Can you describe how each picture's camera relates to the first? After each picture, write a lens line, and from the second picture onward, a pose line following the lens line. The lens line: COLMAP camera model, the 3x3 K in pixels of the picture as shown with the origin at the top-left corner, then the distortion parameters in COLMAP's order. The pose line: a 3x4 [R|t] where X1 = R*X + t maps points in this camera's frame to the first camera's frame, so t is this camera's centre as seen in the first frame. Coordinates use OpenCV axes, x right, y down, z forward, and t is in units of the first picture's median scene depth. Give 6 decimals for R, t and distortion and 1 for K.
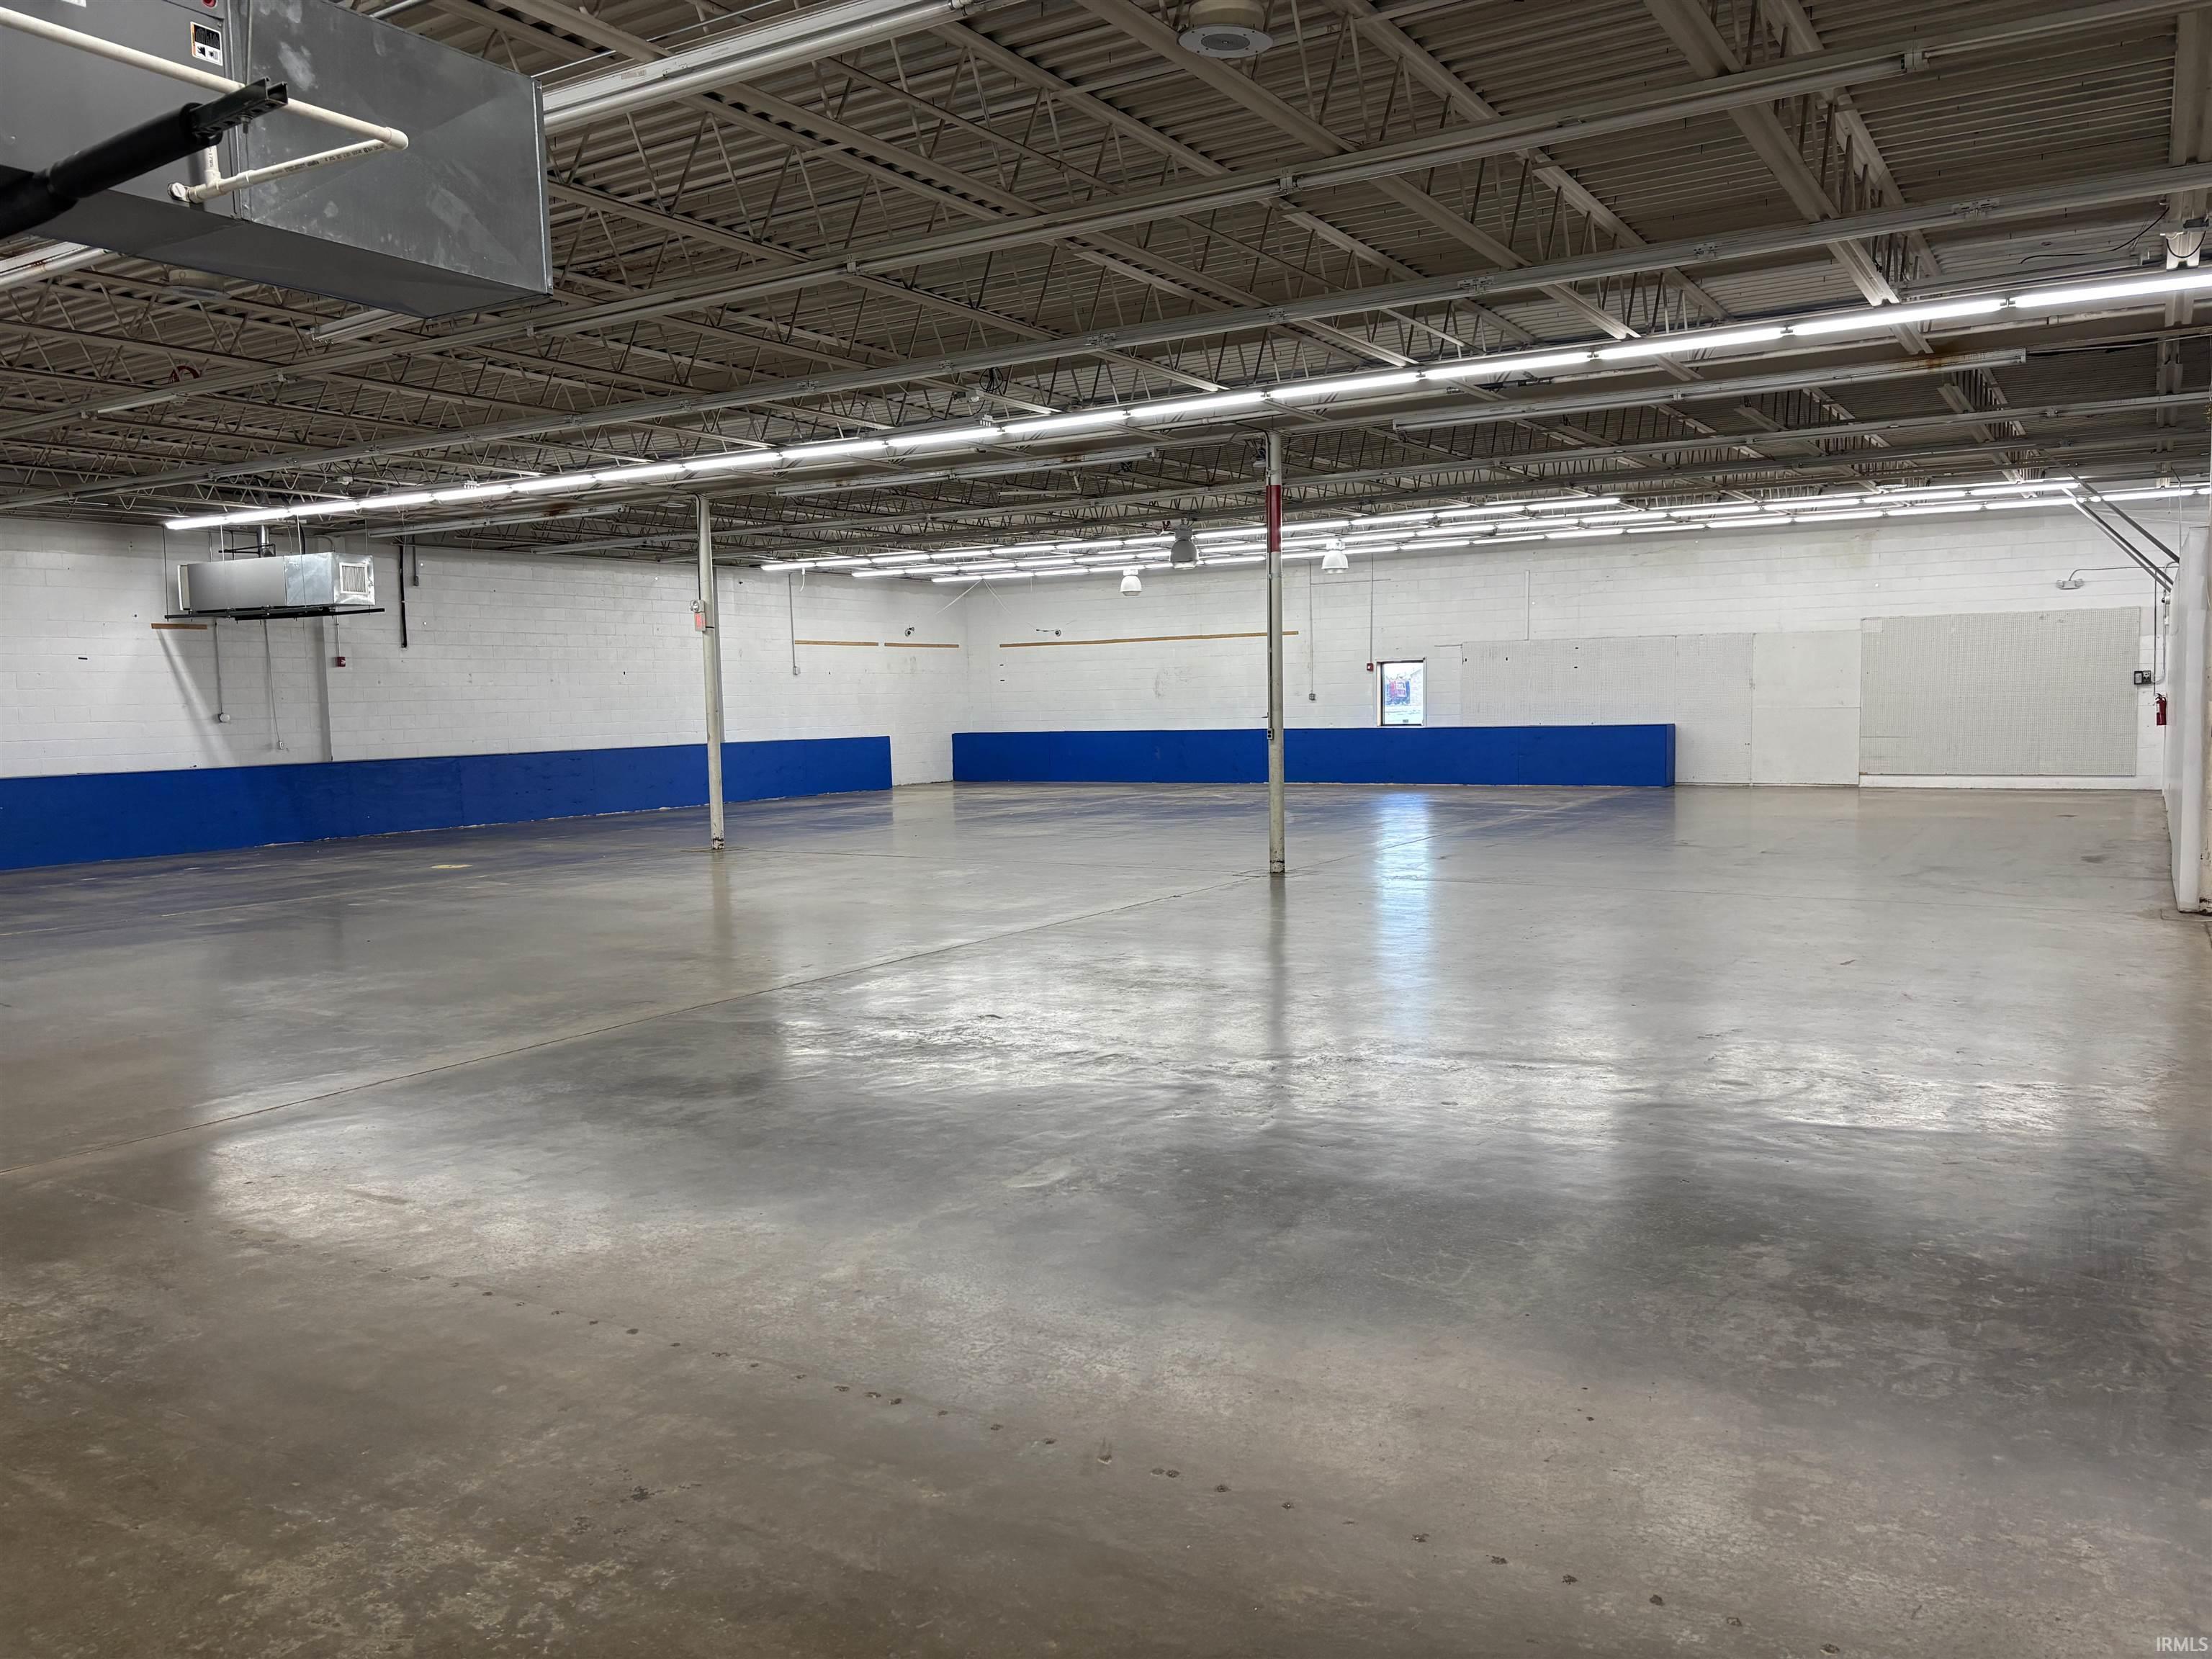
lens RADIAL K [[1666.9, 0, 1106.0], [0, 1666.9, 829.5], [0, 0, 1]] dist [0.074896, -0.098091]
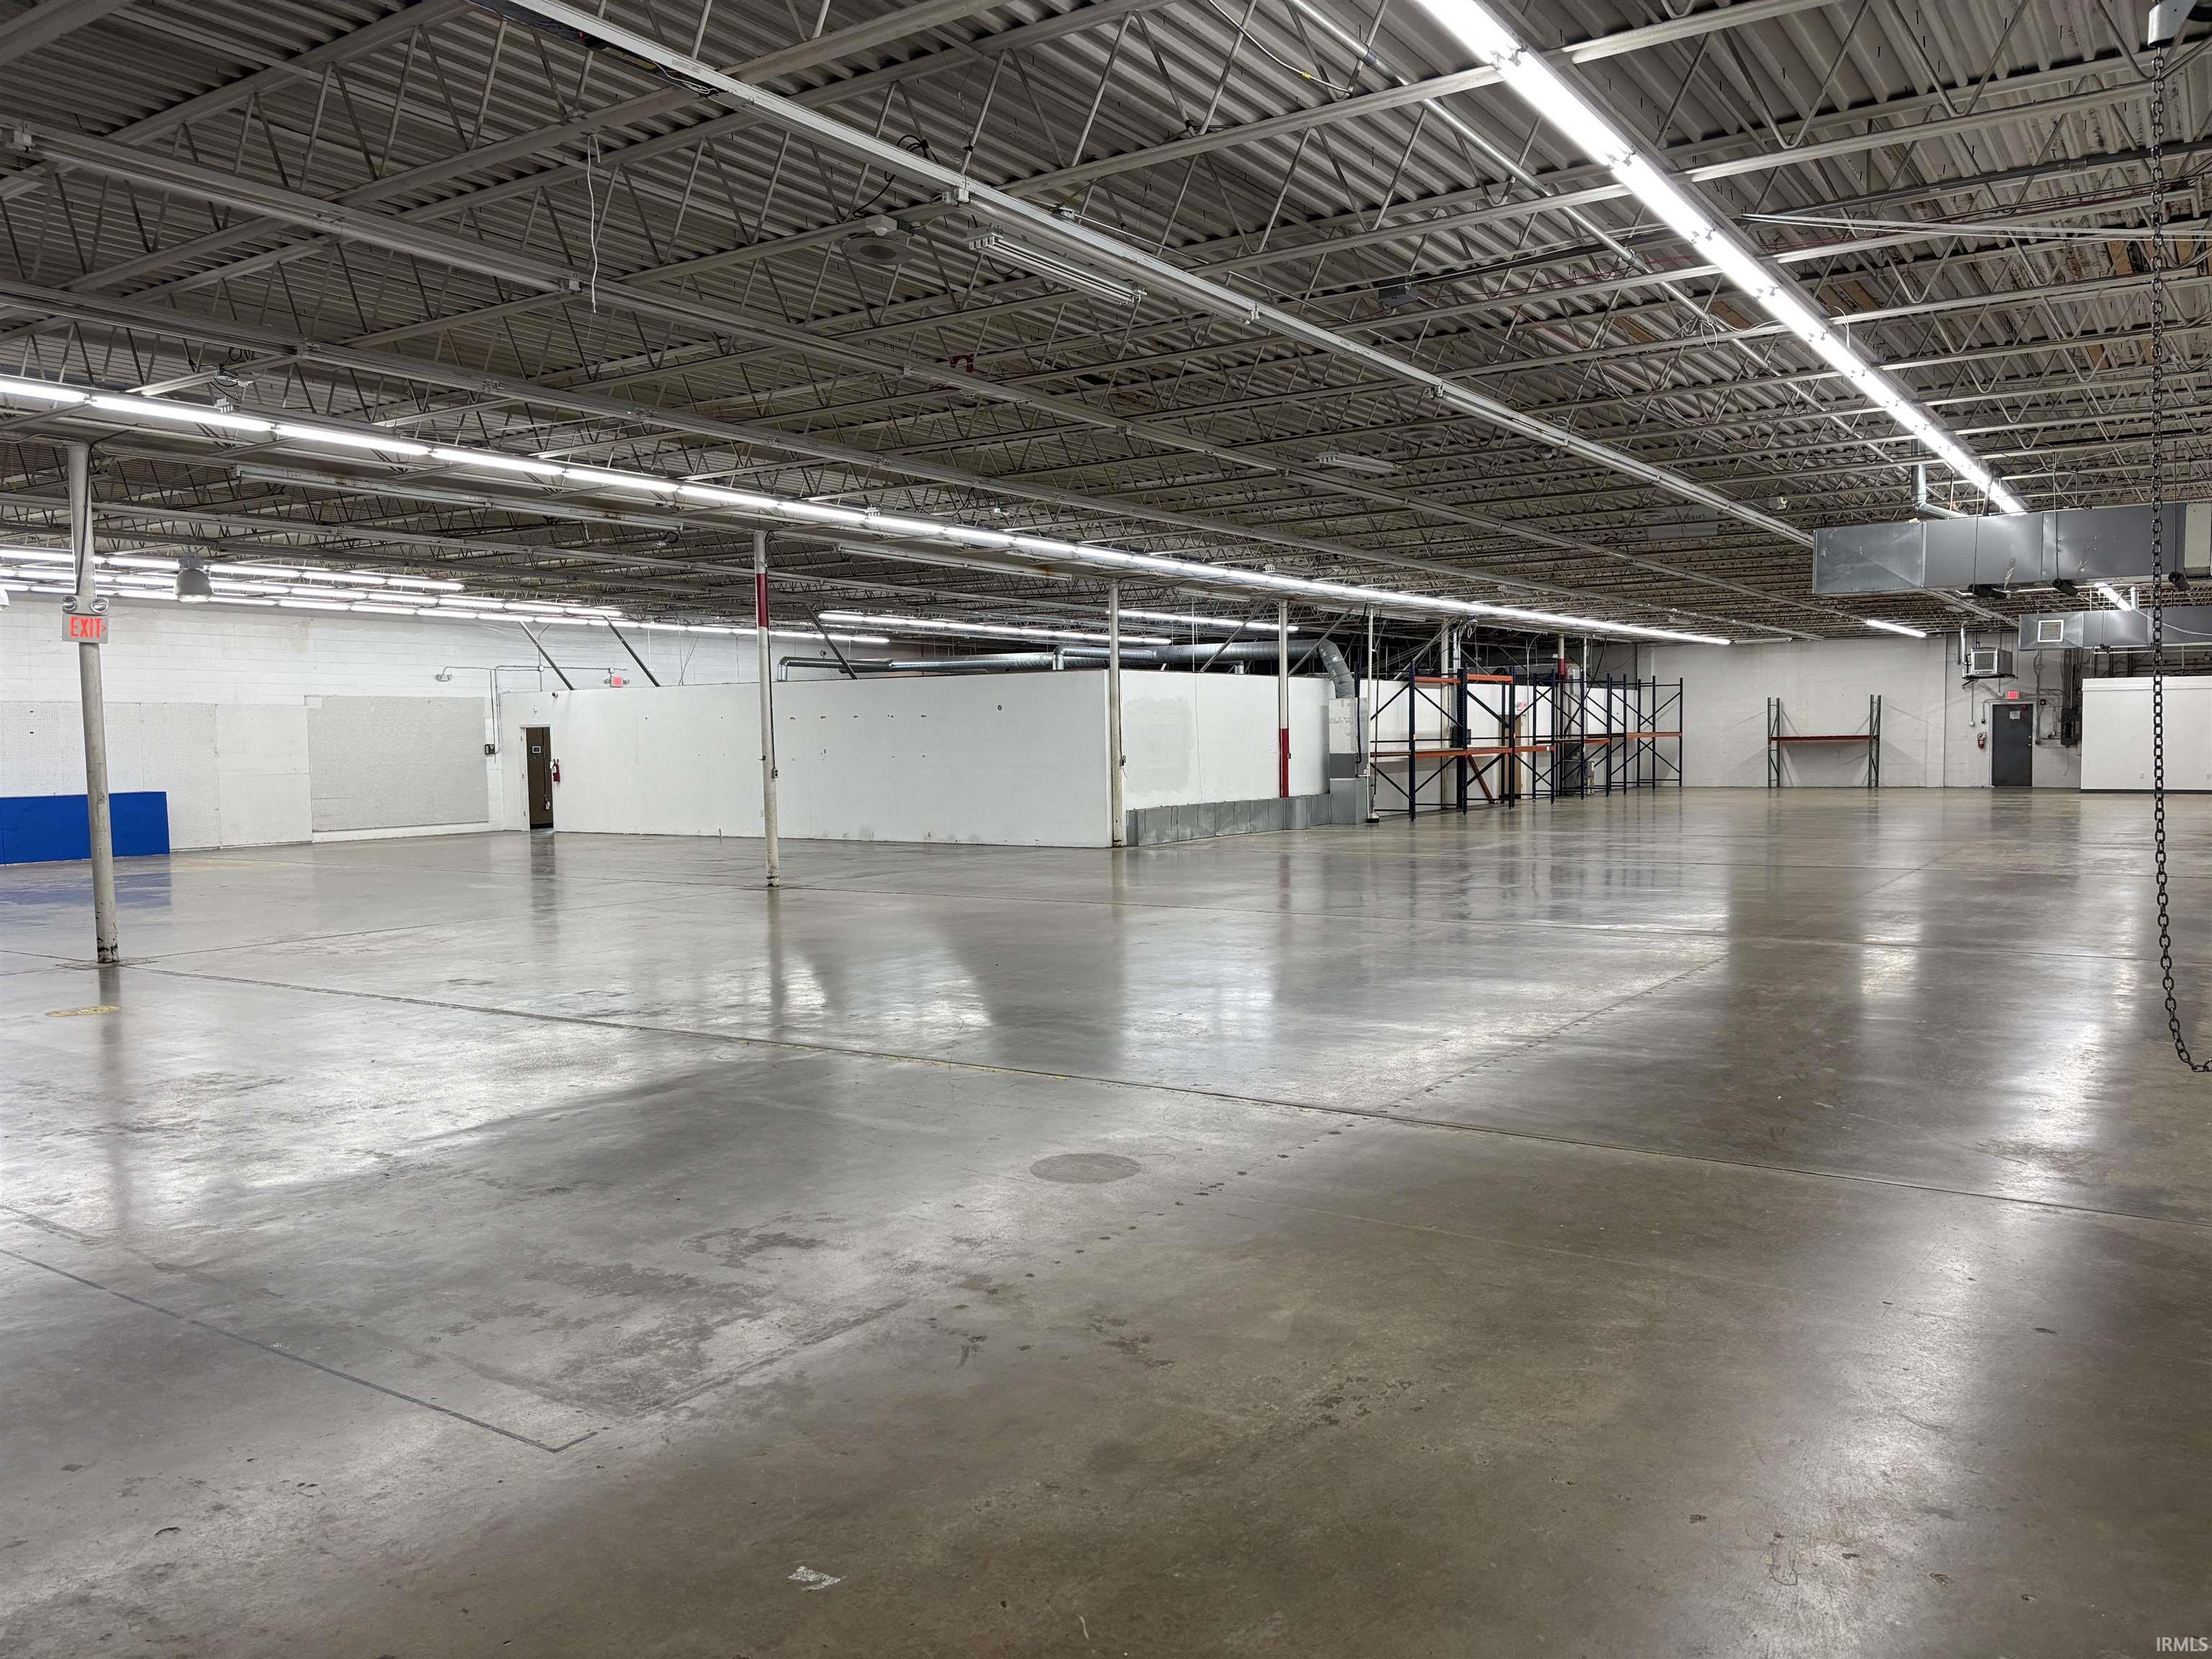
lens RADIAL K [[1666.9, 0, 1106.0], [0, 1666.9, 829.5], [0, 0, 1]] dist [0.074896, -0.098091]
pose [[0.036978, -0.034786, 0.998710, -0.810478], [0.092923, 0.995184, 0.031222, -0.024728], [-0.994986, 0.091649, 0.040032, 0.515777]]
